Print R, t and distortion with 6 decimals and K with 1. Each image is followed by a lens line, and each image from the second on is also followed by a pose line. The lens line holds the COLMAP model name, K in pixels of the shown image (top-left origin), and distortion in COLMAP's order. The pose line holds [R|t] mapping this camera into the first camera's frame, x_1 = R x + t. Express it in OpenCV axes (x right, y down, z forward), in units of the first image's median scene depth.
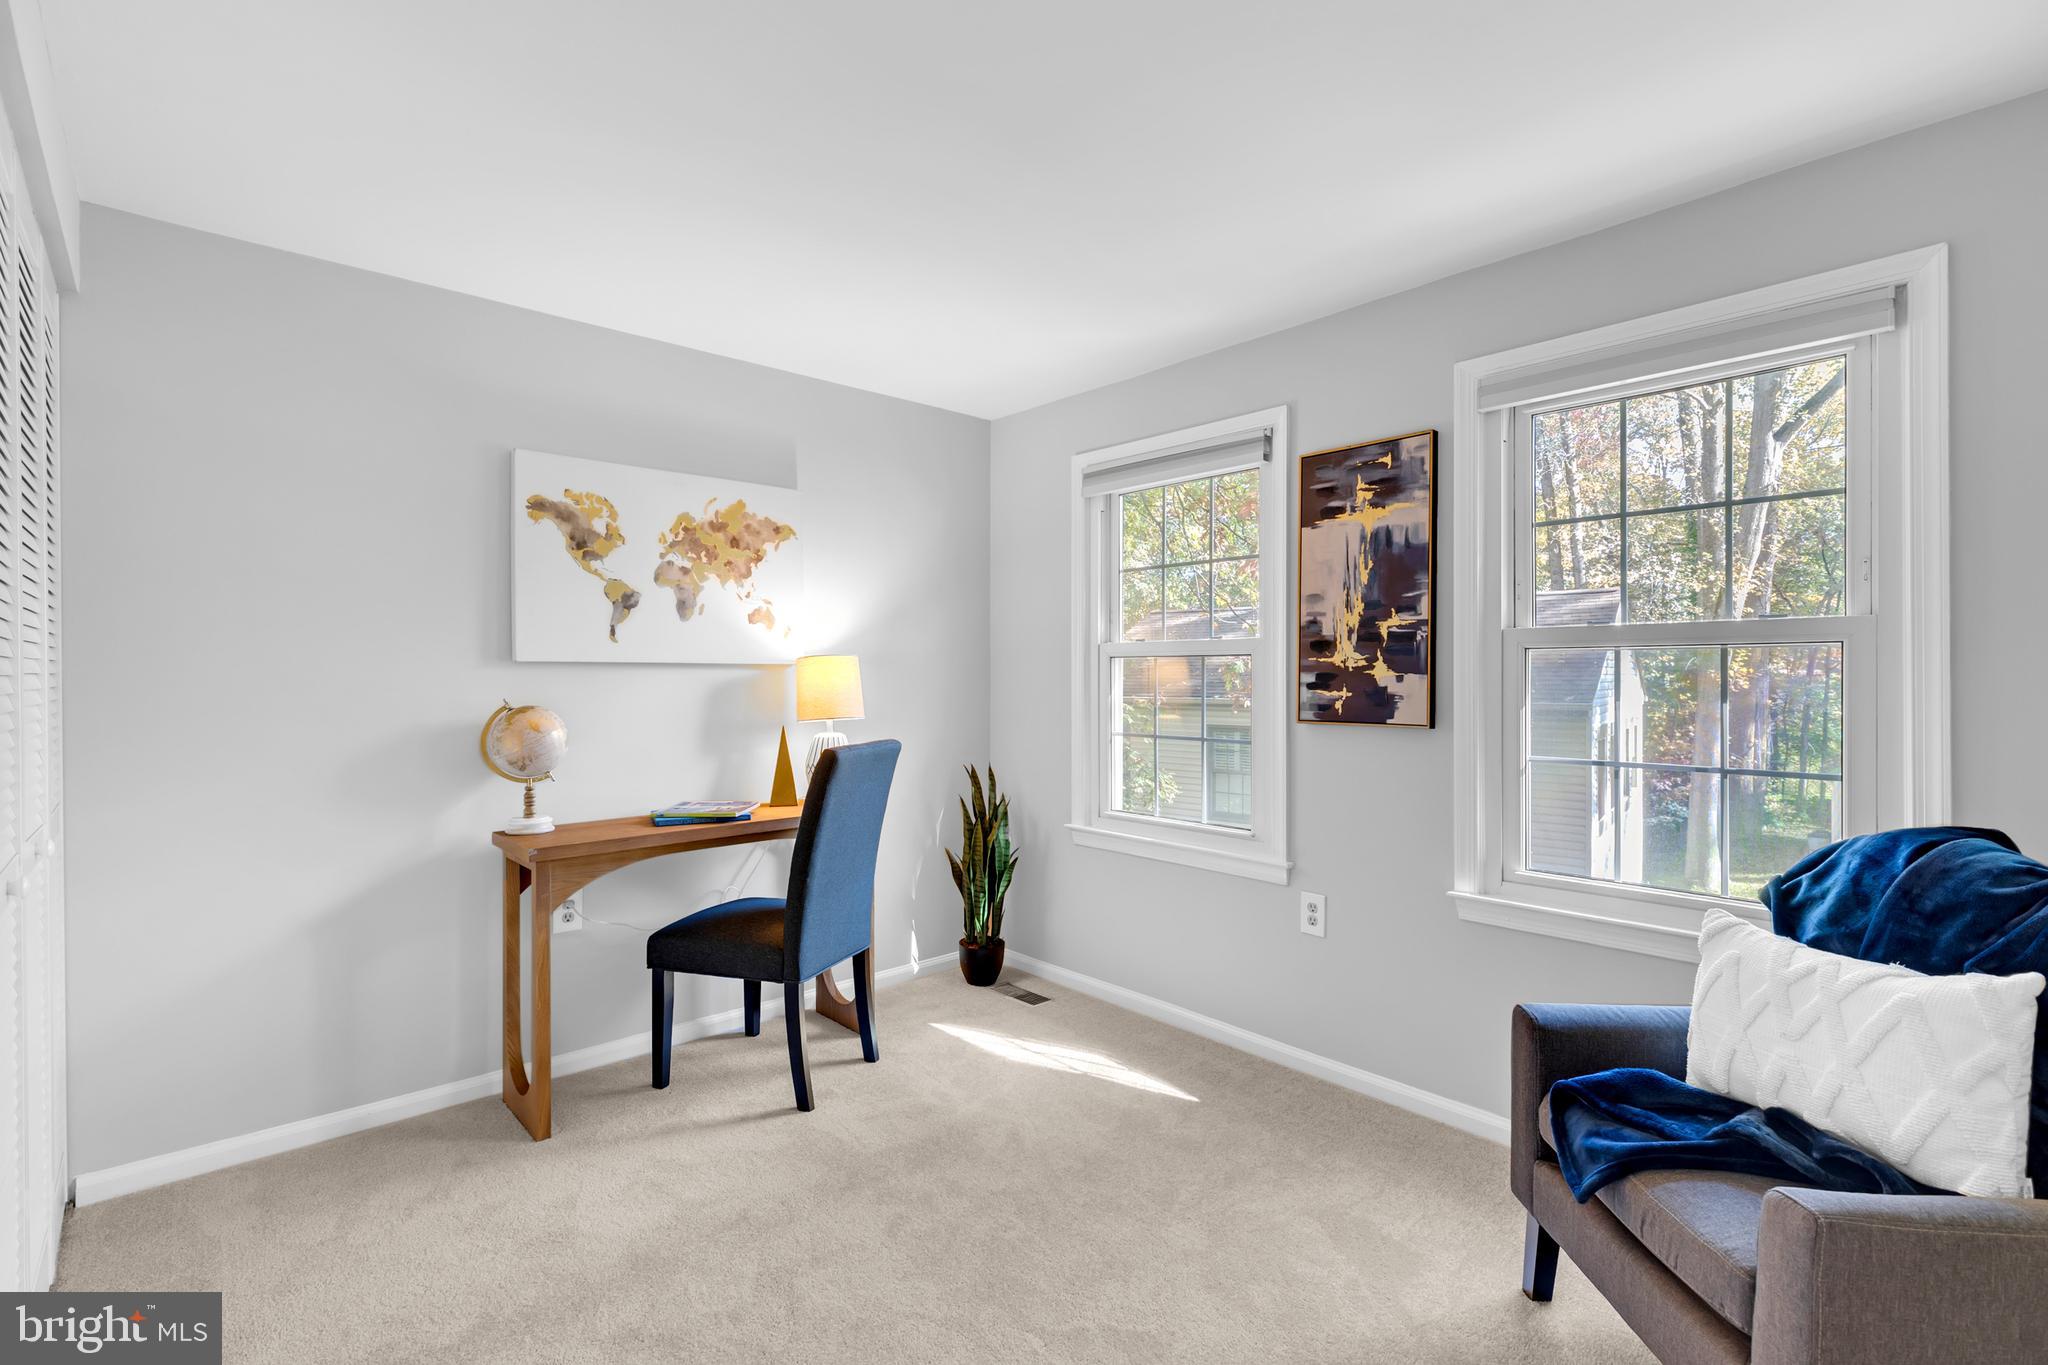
lens RADIAL K [[929.9, 0, 1015.9], [0, 929.9, 680.4], [0, 0, 1]] dist [0.004596, 0.000026]
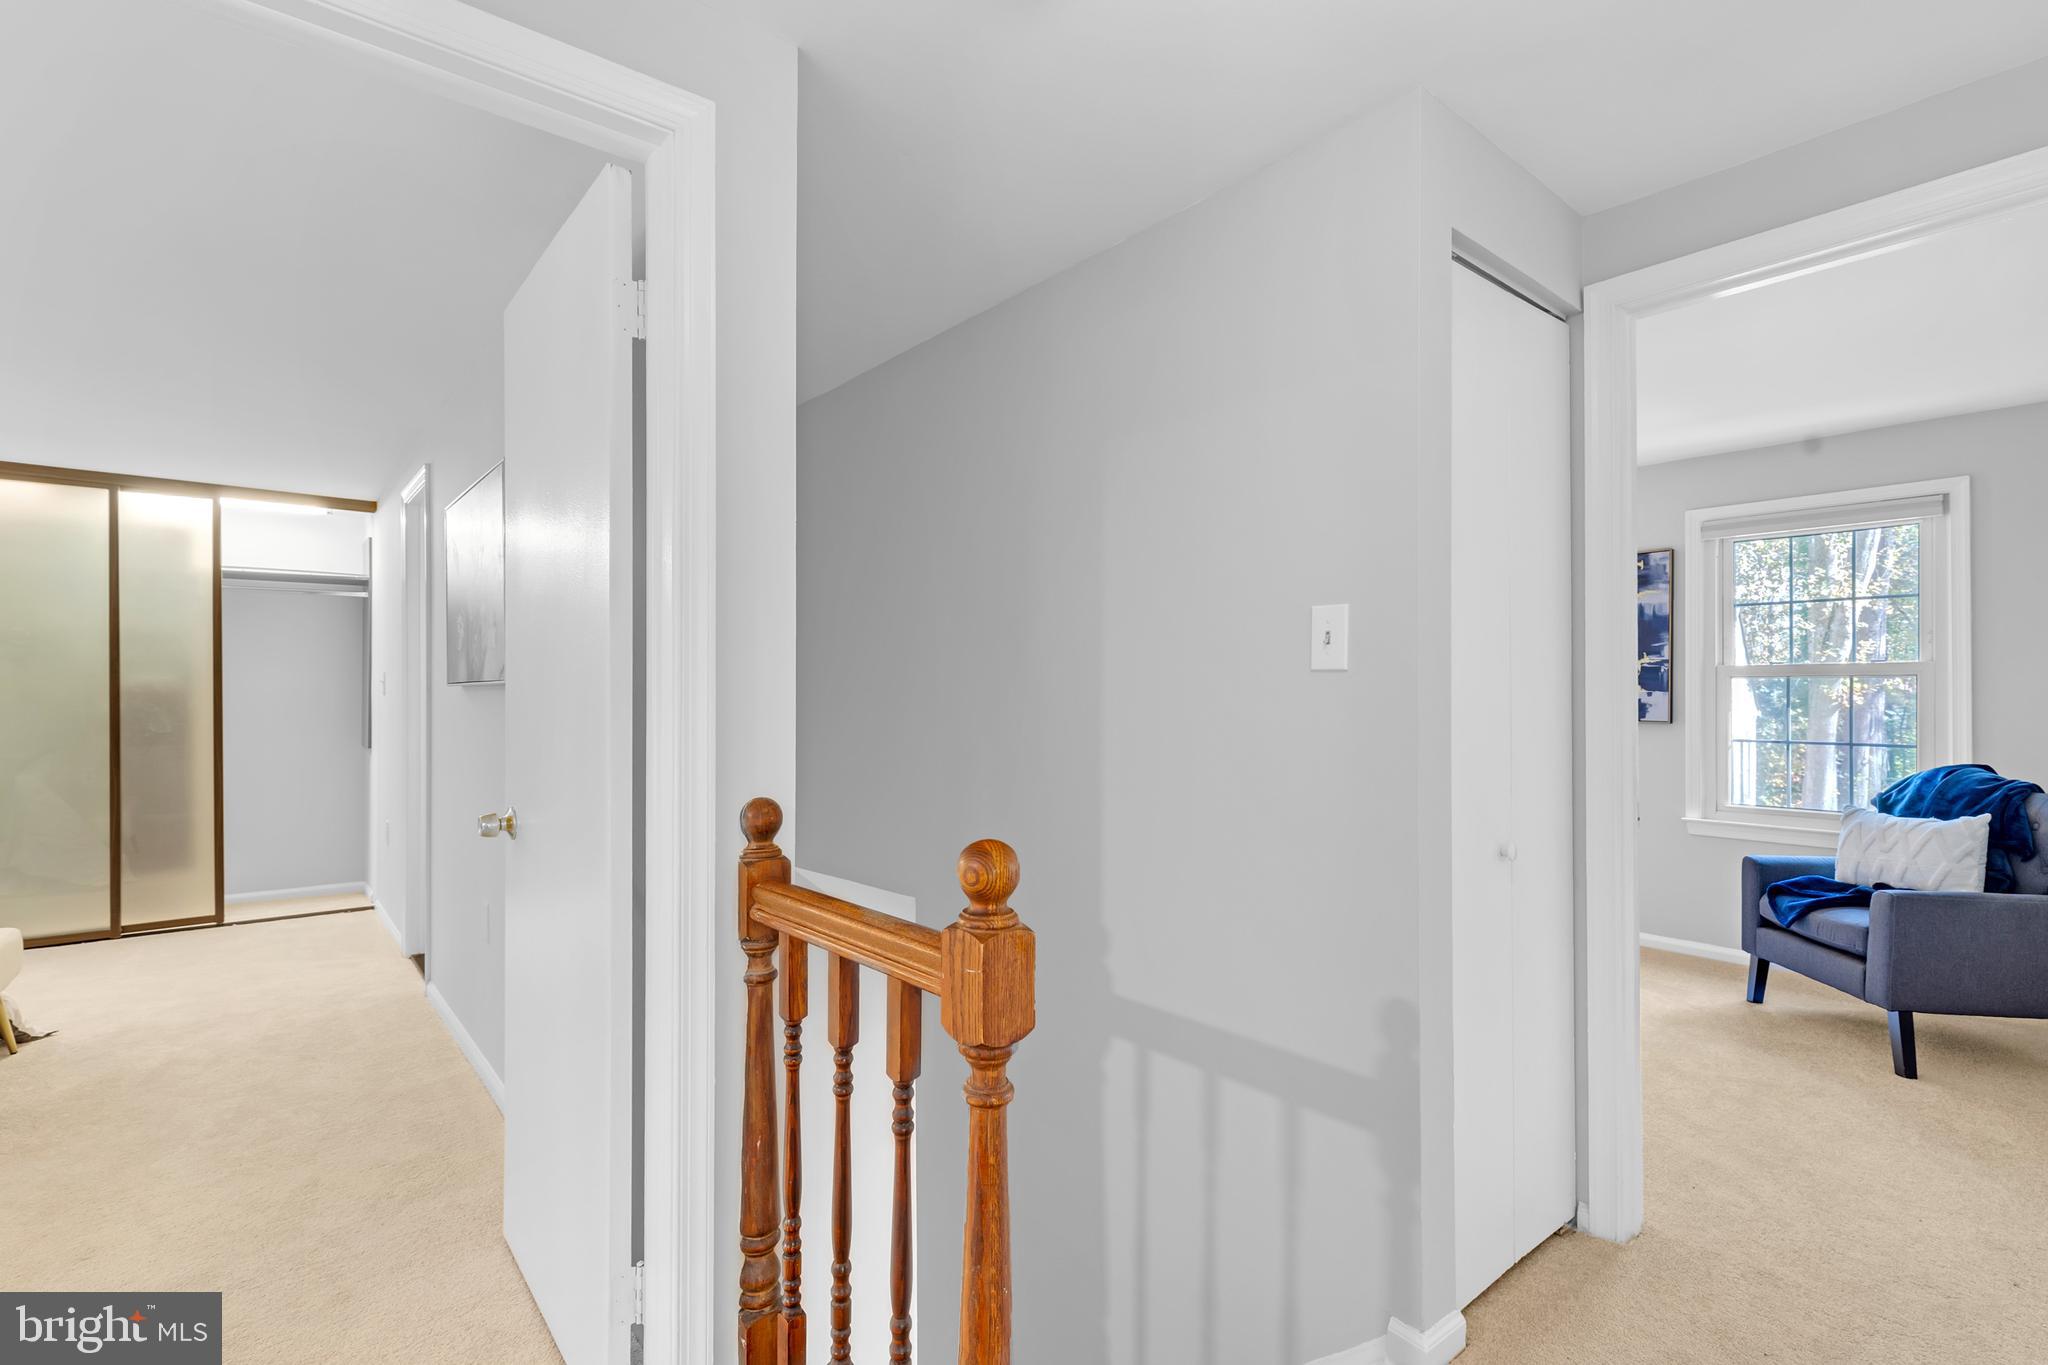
lens RADIAL K [[957.9, 0, 1020.5], [0, 957.9, 694.9], [0, 0, 1]] dist [0.004139, 0.000412]
pose [[0.998573, 0.000199, -0.053395, -0.872817], [-0.000258, 0.999999, -0.001084, 0.002512], [0.053395, 0.001096, 0.998573, -1.104068]]
